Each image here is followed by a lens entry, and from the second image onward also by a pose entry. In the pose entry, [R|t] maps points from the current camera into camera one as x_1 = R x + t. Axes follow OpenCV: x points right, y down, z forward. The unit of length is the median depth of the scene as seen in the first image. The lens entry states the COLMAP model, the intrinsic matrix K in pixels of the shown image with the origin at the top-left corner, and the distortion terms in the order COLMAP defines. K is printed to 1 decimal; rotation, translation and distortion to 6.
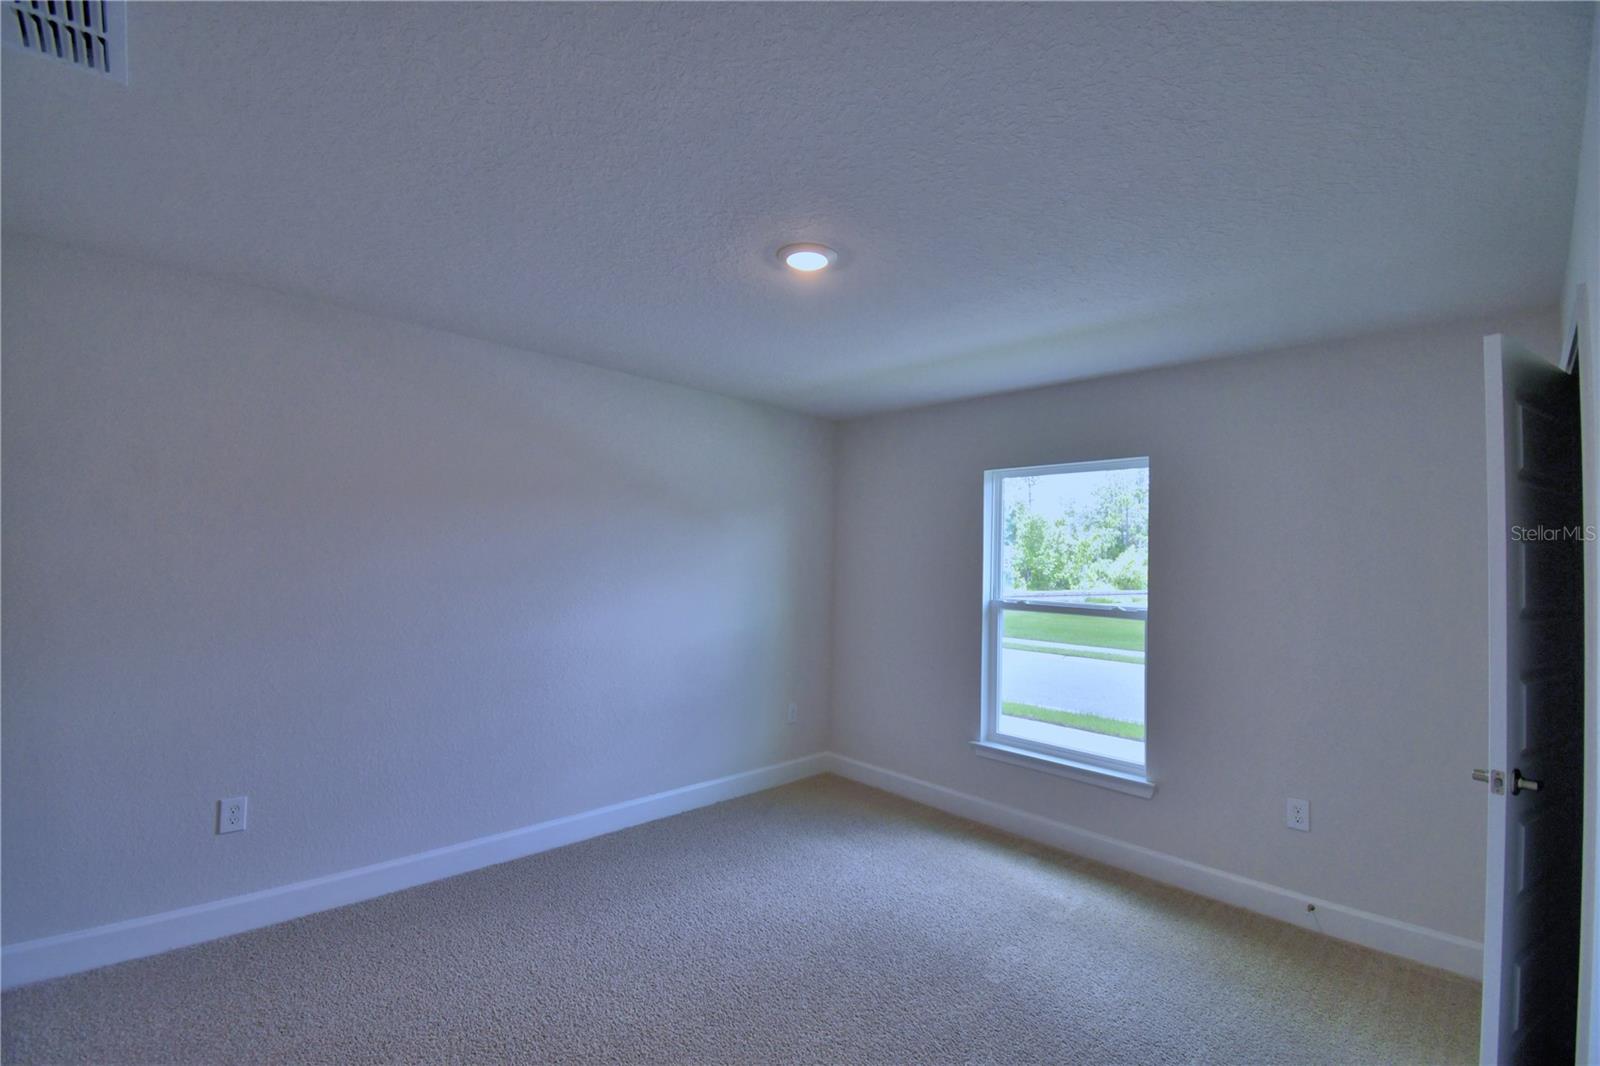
lens RADIAL K [[701.8, 0, 795.7], [0, 701.8, 534.4], [0, 0, 1]] dist [0.019173, -0.025244]
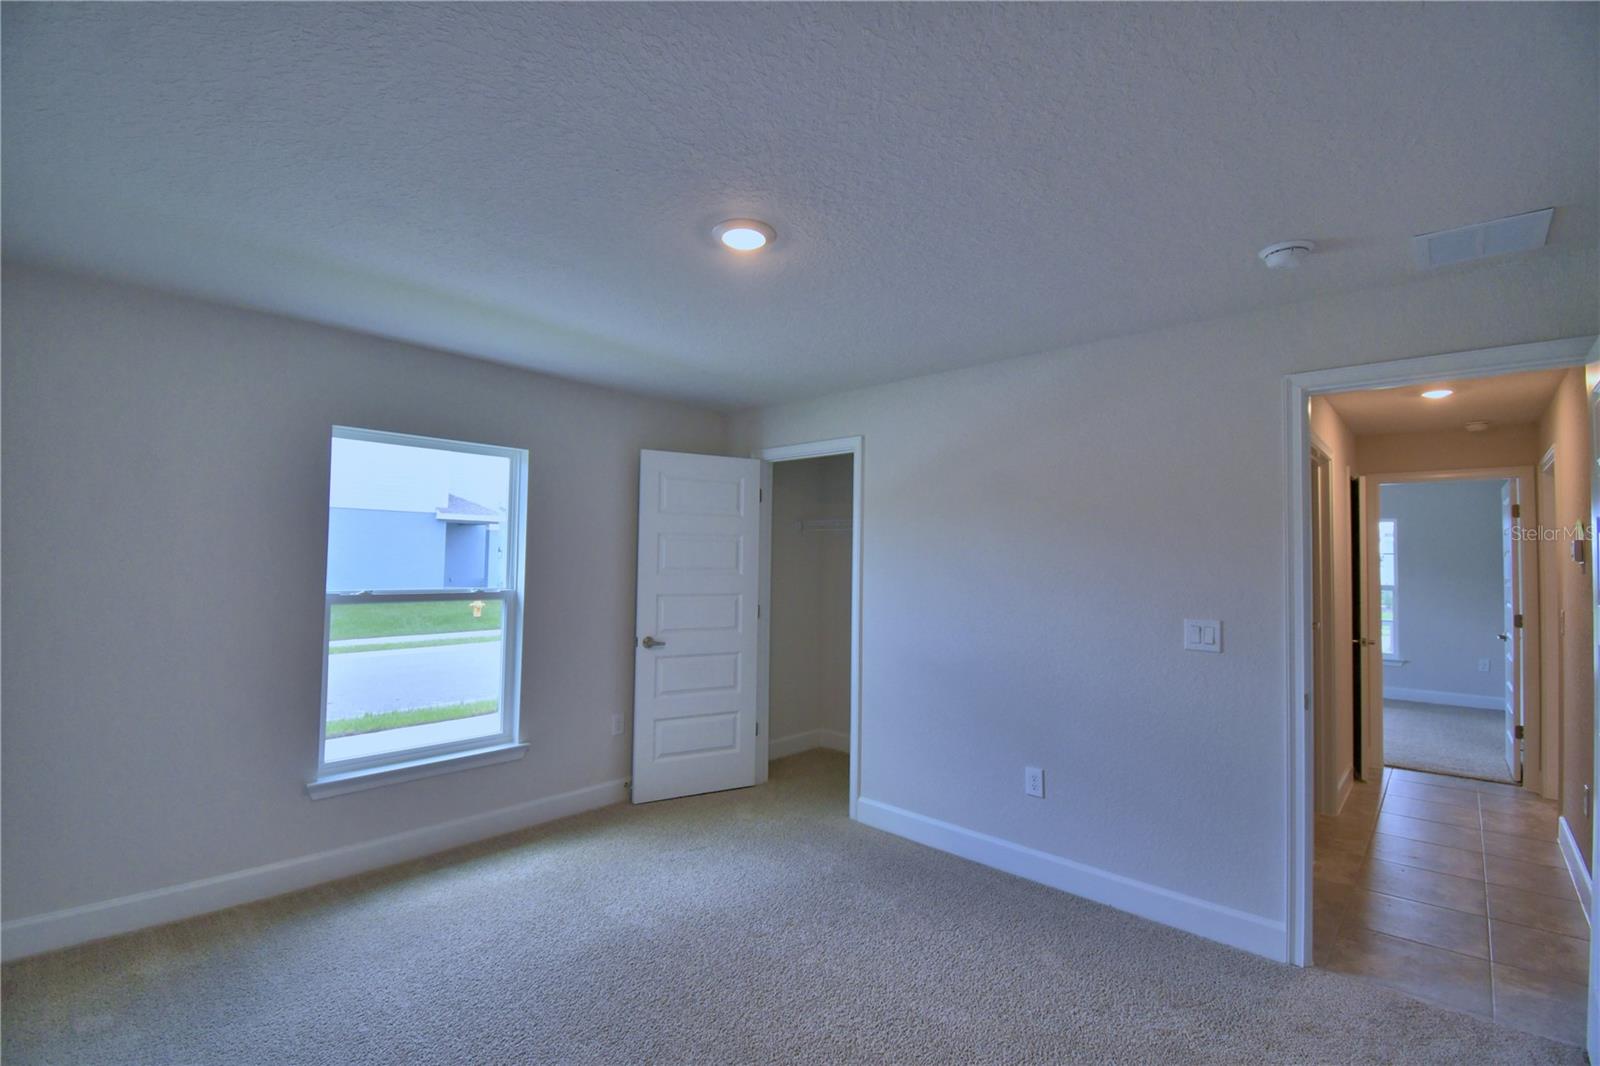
lens RADIAL K [[701.8, 0, 795.7], [0, 701.8, 534.4], [0, 0, 1]] dist [0.019173, -0.025244]
pose [[-0.061111, 0.003887, 0.998123, -0.486503], [-0.059869, 0.998178, -0.007553, 0.002734], [-0.996334, -0.060218, -0.060766, 0.501554]]
